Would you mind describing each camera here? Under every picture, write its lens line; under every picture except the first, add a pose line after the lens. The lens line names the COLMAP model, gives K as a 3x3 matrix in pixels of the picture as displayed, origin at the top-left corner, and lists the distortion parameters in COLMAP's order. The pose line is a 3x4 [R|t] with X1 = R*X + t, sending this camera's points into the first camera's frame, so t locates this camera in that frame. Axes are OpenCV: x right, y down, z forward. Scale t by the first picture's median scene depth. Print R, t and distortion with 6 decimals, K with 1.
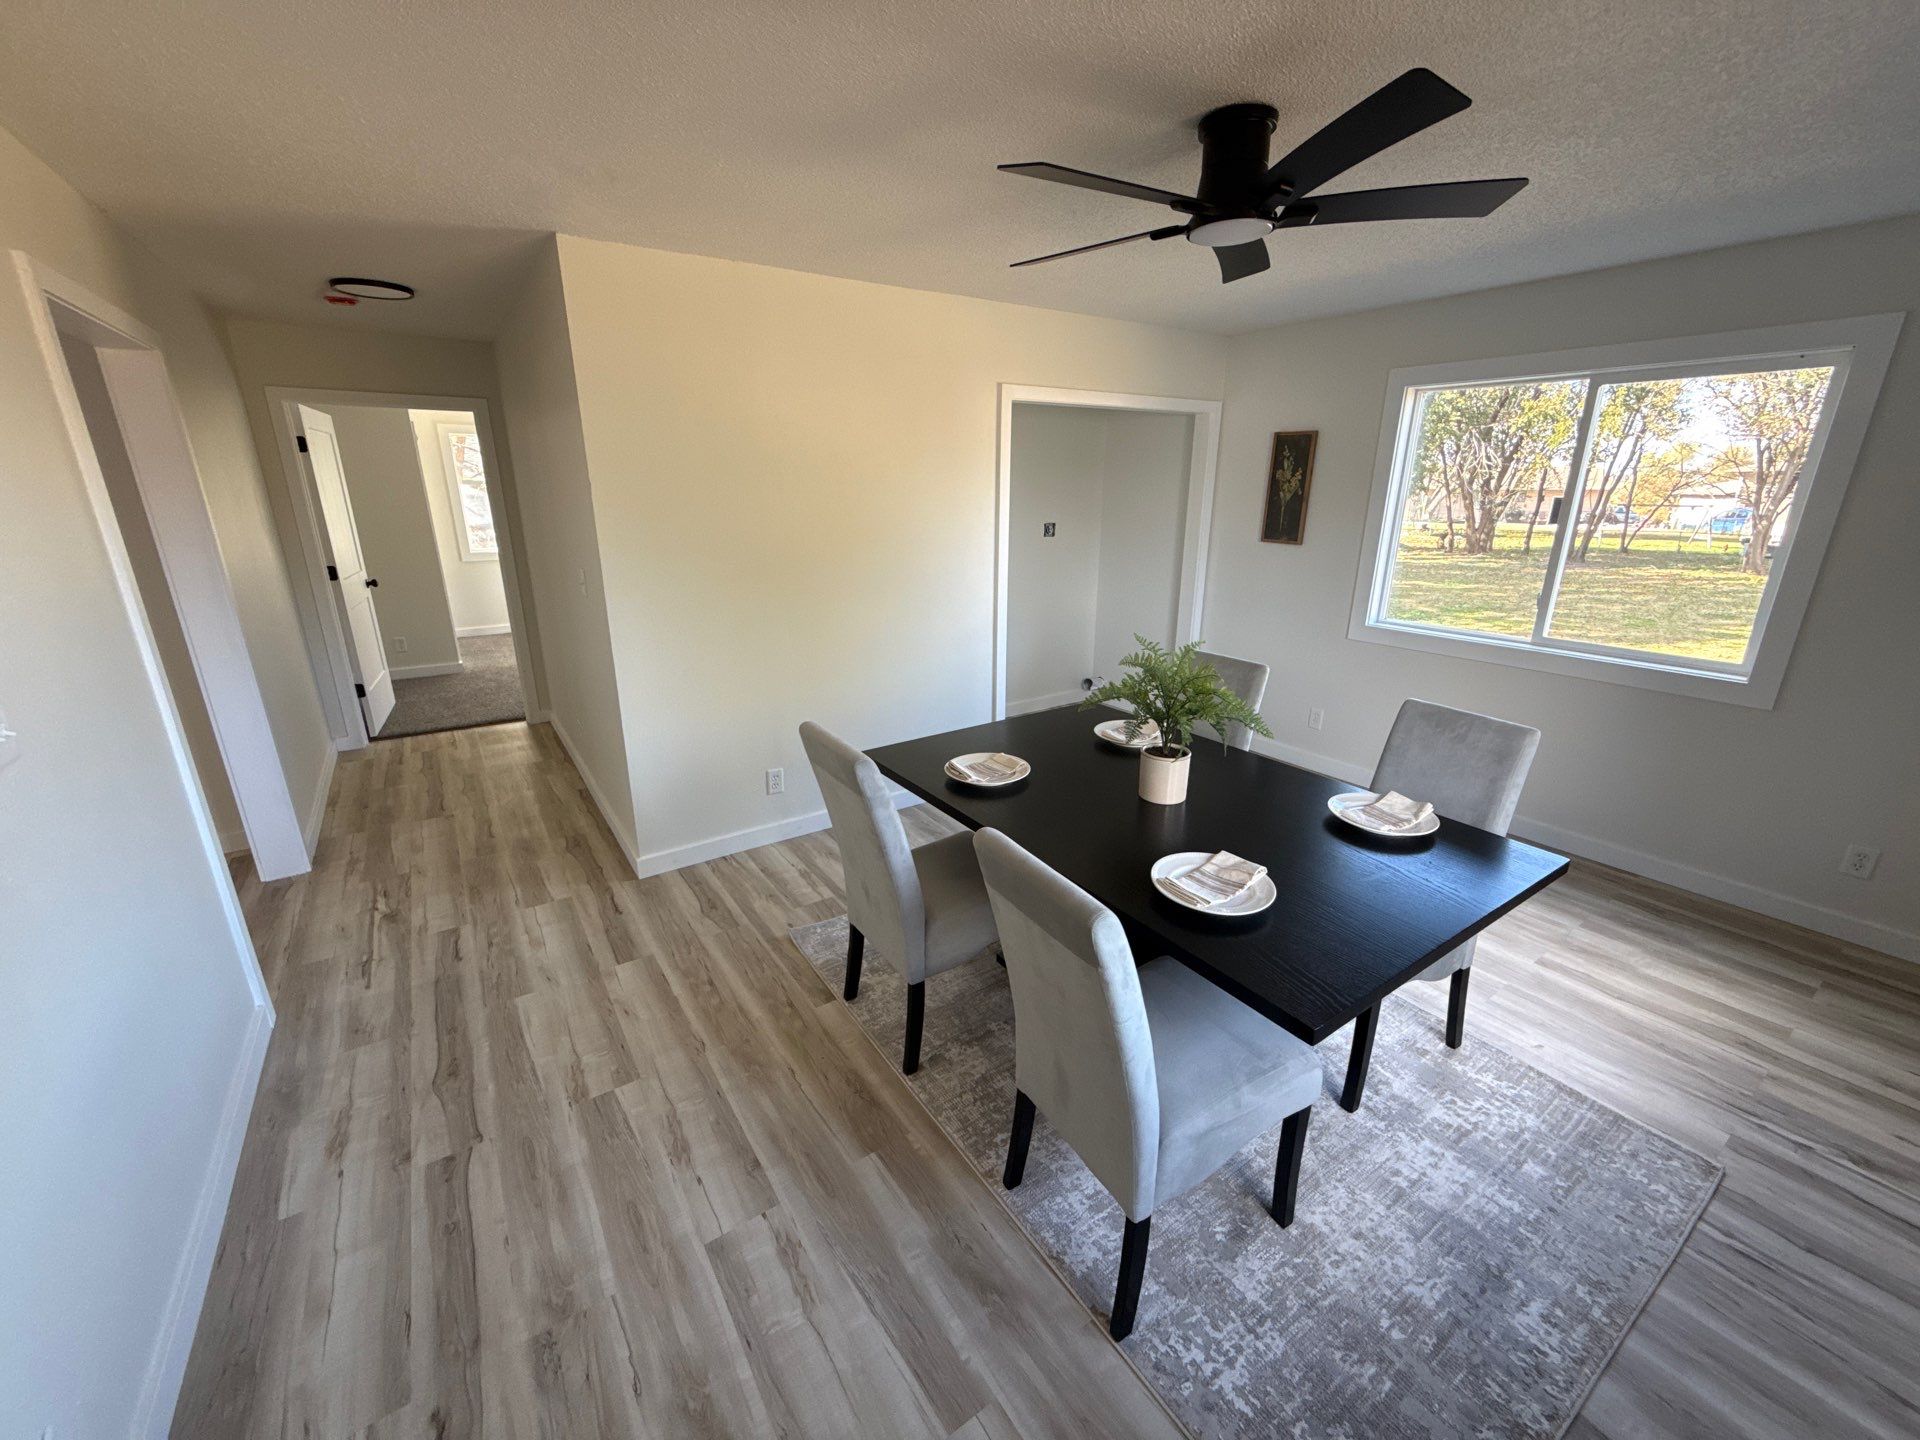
lens RADIAL K [[767.4, 0, 961.0], [0, 767.4, 711.0], [0, 0, 1]] dist [0.002866, -0.000148]
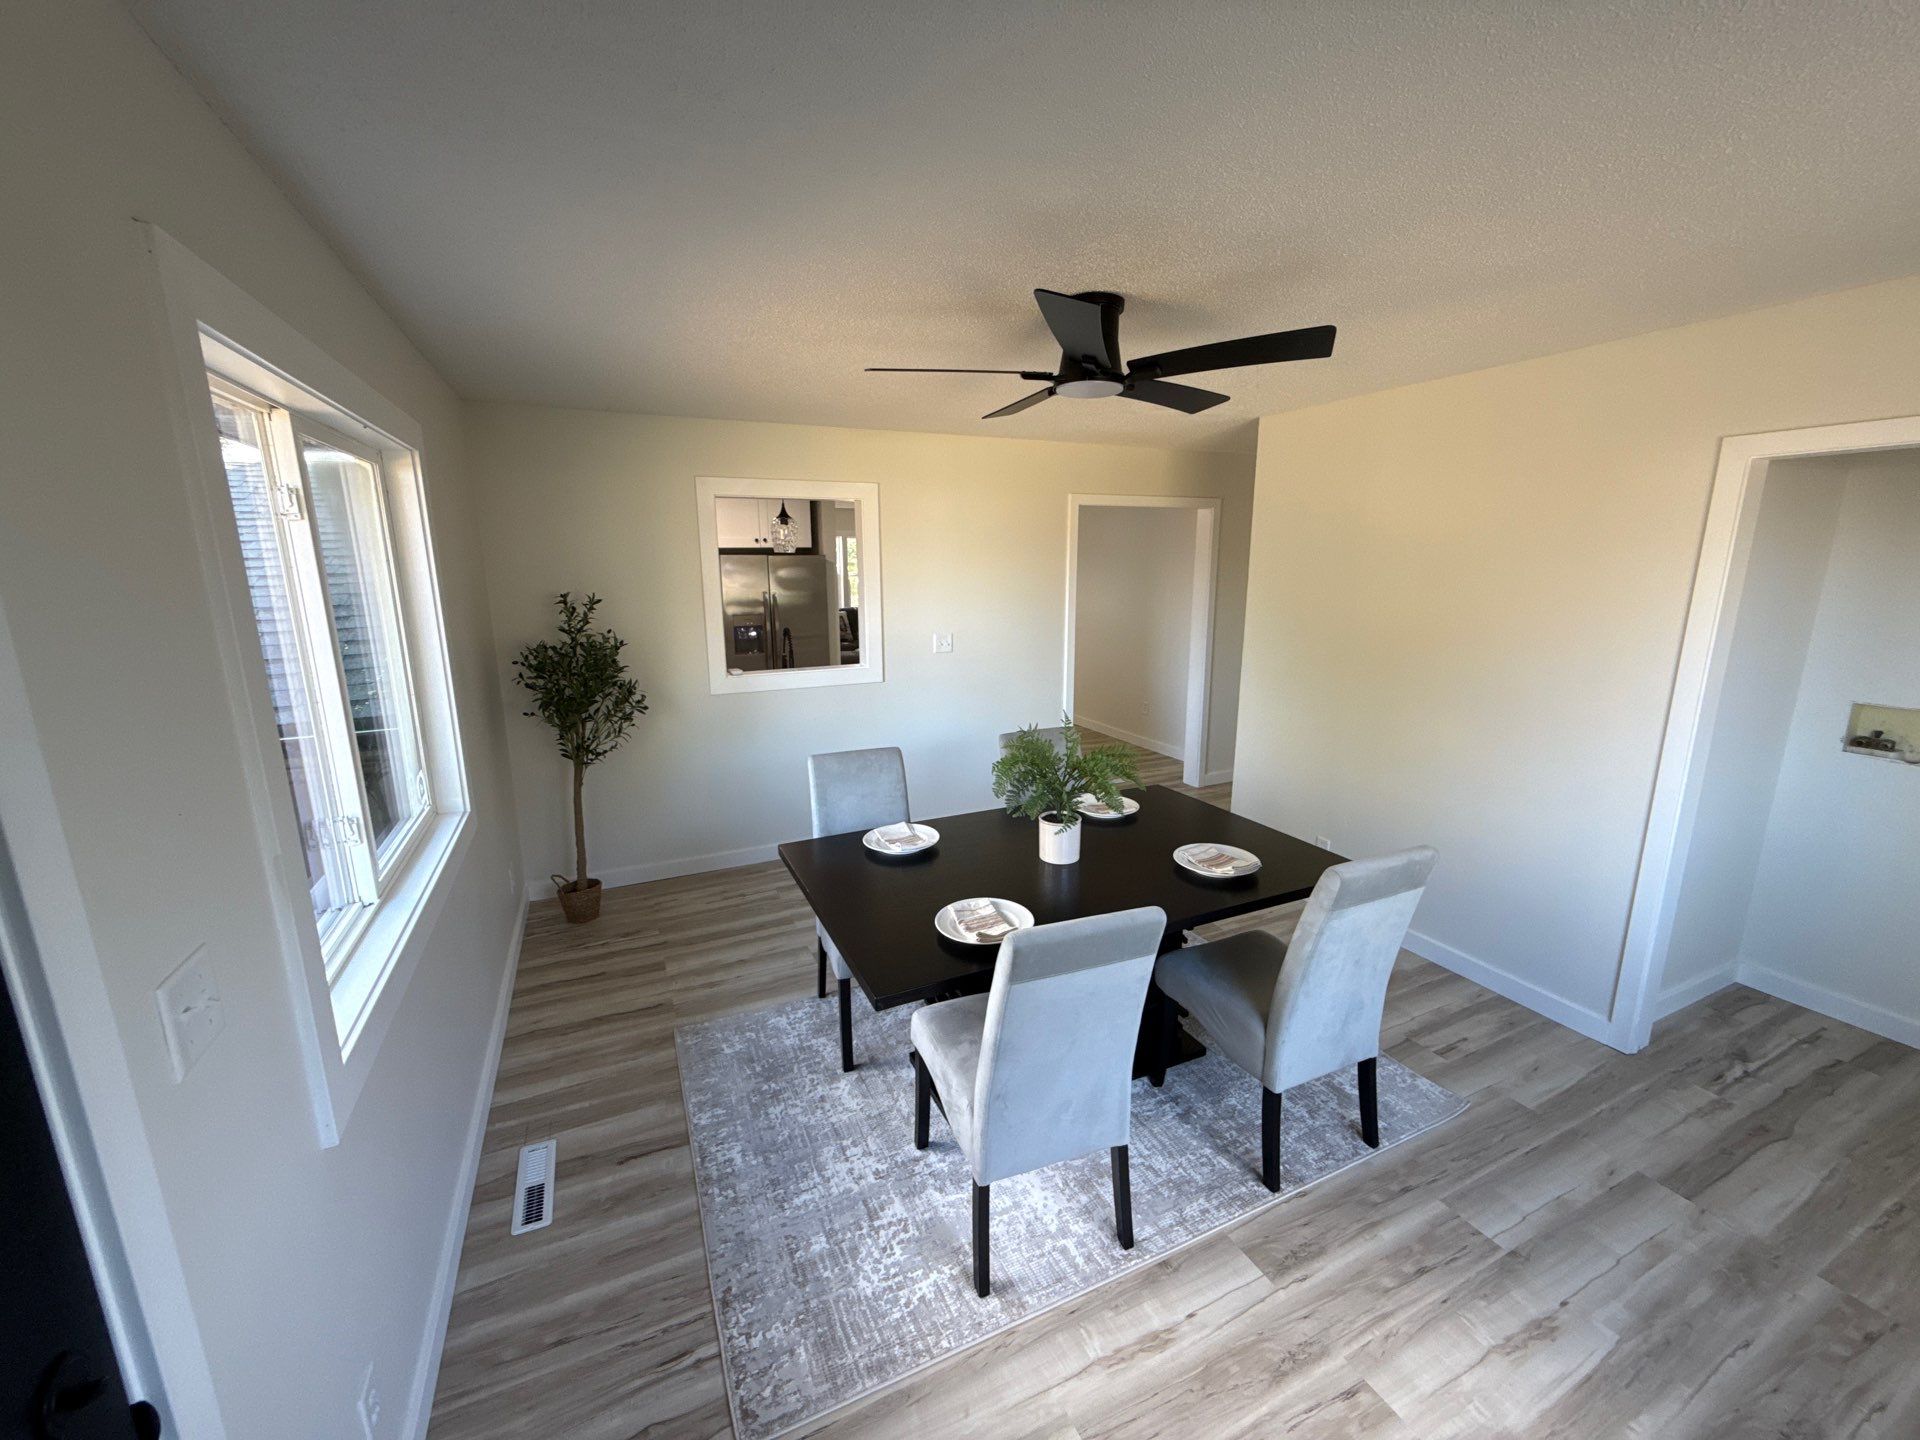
lens RADIAL K [[767.4, 0, 951.7], [0, 767.4, 730.0], [0, 0, 1]] dist [0.002866, -0.000148]
pose [[-0.172204, 0.208906, -0.962655, 1.508372], [-0.290288, 0.923095, 0.252249, -0.338092], [0.941318, 0.322885, -0.098318, 1.010783]]
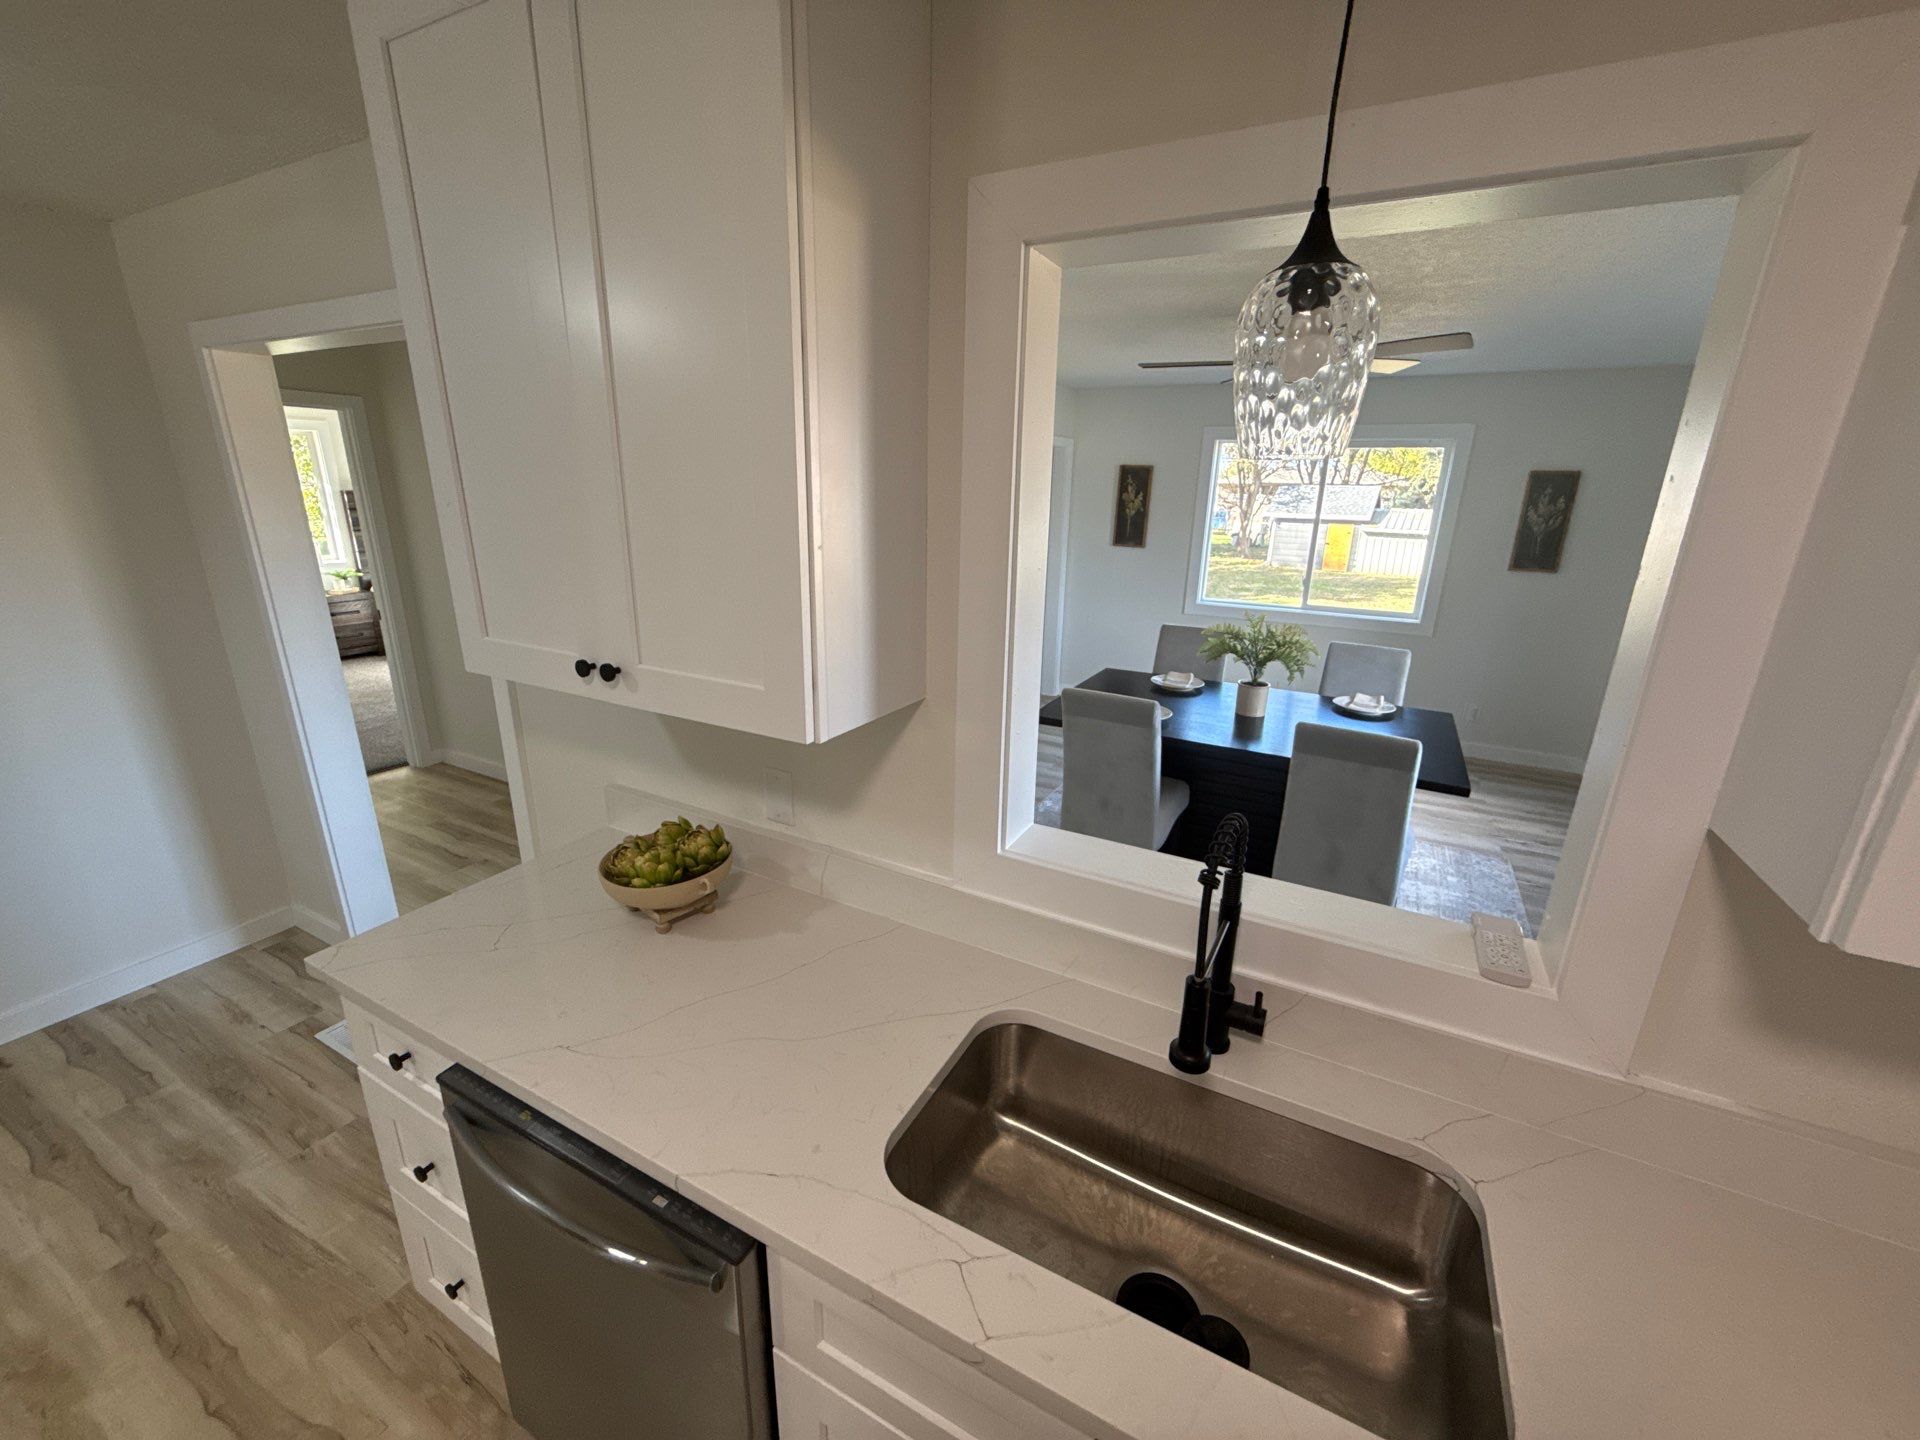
lens RADIAL K [[767.4, 0, 958.0], [0, 767.4, 714.7], [0, 0, 1]] dist [0.002866, -0.000148]
pose [[0.889483, -0.115031, 0.442253, -1.093194], [0.112662, 0.993127, 0.031723, -0.004564], [-0.442863, 0.021608, 0.896329, -0.163392]]
